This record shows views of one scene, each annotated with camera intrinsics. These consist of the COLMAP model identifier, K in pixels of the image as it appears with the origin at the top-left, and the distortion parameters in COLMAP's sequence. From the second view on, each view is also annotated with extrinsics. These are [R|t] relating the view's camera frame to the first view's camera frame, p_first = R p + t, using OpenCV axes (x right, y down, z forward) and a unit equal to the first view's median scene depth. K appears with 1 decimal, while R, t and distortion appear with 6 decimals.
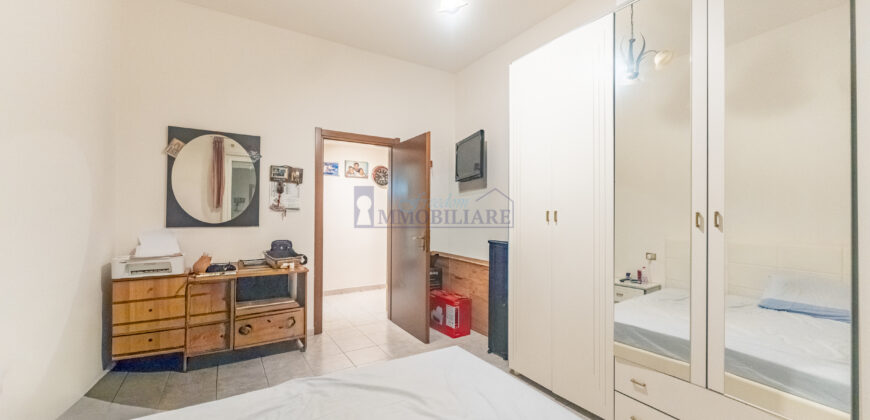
lens RADIAL K [[346.8, 0, 435.0], [0, 346.8, 210.0], [0, 0, 1]] dist [0.001100, 0.000145]
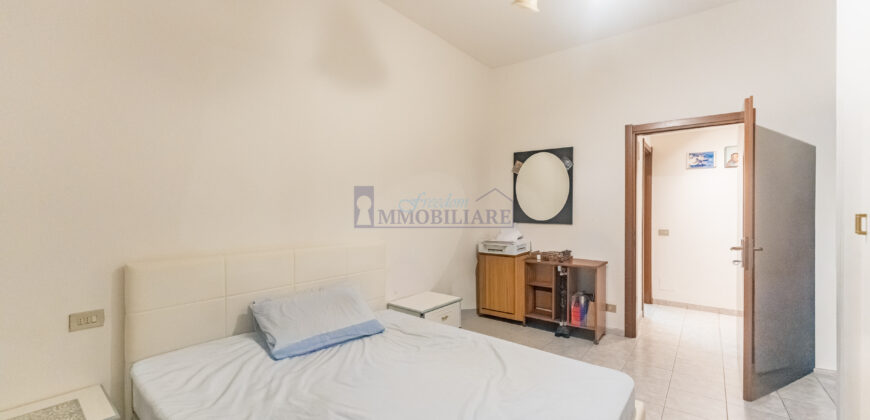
lens RADIAL K [[352.2, 0, 435.4], [0, 352.2, 201.1], [0, 0, 1]] dist [0.000512, 0.000061]
pose [[0.339223, -0.030243, -0.940220, 0.454253], [0.006084, 0.999533, -0.029956, 0.002072], [0.940686, 0.004442, 0.339248, 0.176461]]
